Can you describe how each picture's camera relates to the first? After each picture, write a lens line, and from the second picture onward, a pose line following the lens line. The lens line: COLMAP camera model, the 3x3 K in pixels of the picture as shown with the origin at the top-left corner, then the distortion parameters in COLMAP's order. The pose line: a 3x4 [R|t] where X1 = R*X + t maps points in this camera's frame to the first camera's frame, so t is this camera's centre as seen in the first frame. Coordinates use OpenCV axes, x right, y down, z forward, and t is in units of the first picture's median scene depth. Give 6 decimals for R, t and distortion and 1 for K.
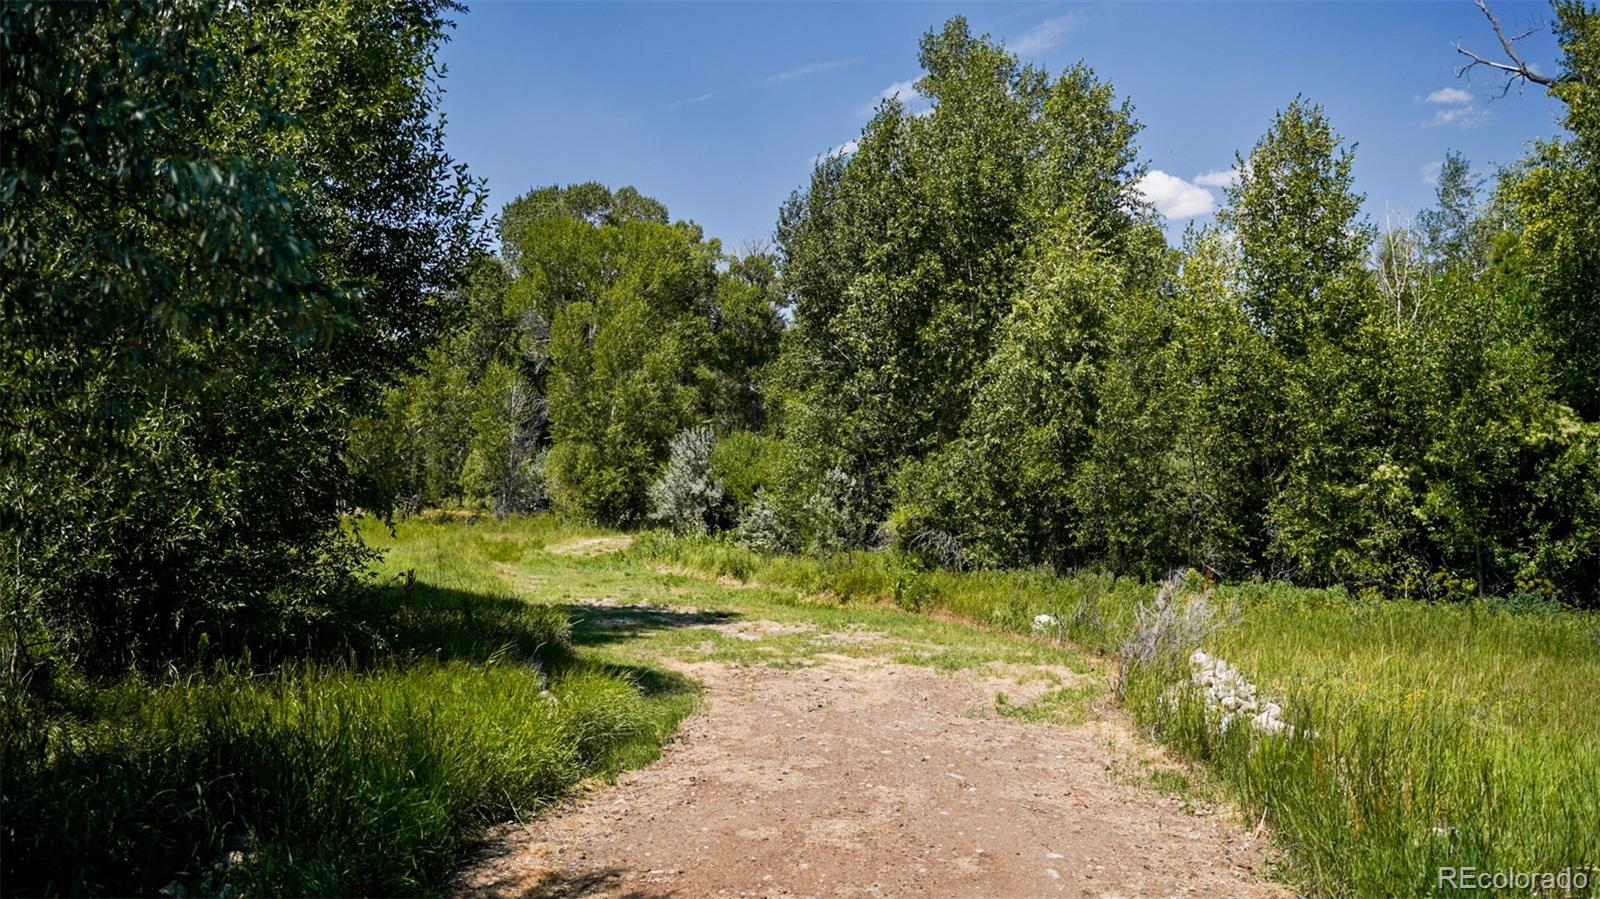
lens RADIAL K [[1378.8, 0, 796.4], [0, 1378.8, 446.1], [0, 0, 1]] dist [-0.084283, 0.000500]
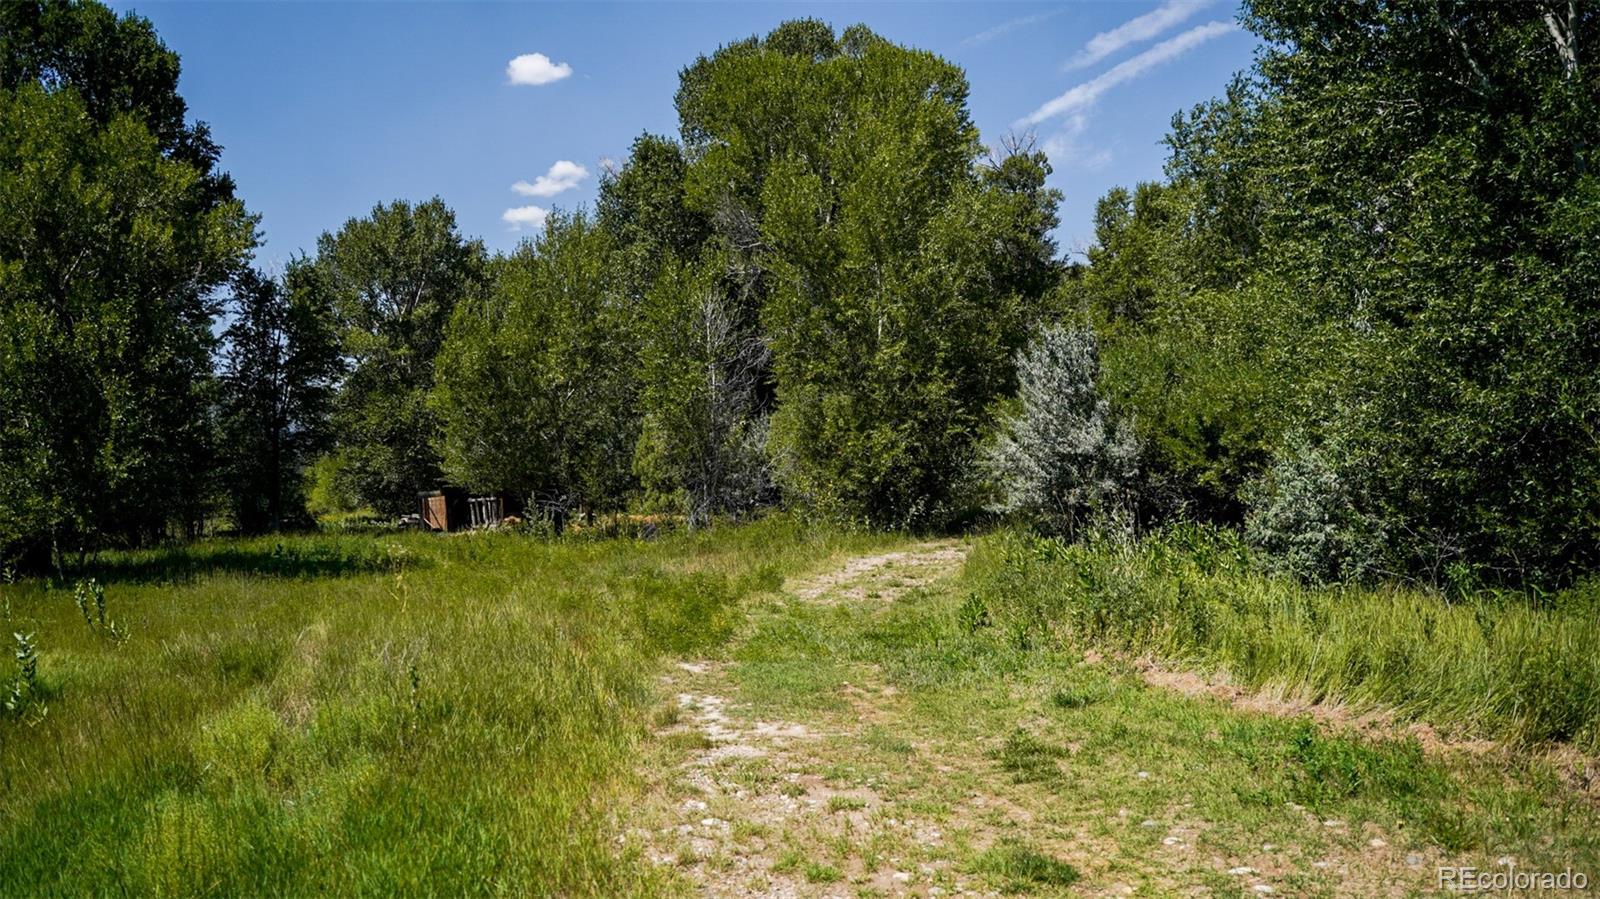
lens RADIAL K [[1378.8, 0, 799.7], [0, 1378.8, 450.7], [0, 0, 1]] dist [-0.084283, 0.000500]
pose [[0.985684, -0.069158, -0.153770, -0.082579], [0.071352, 0.997413, 0.008786, 0.018842], [0.152764, -0.019632, 0.988068, 0.433077]]
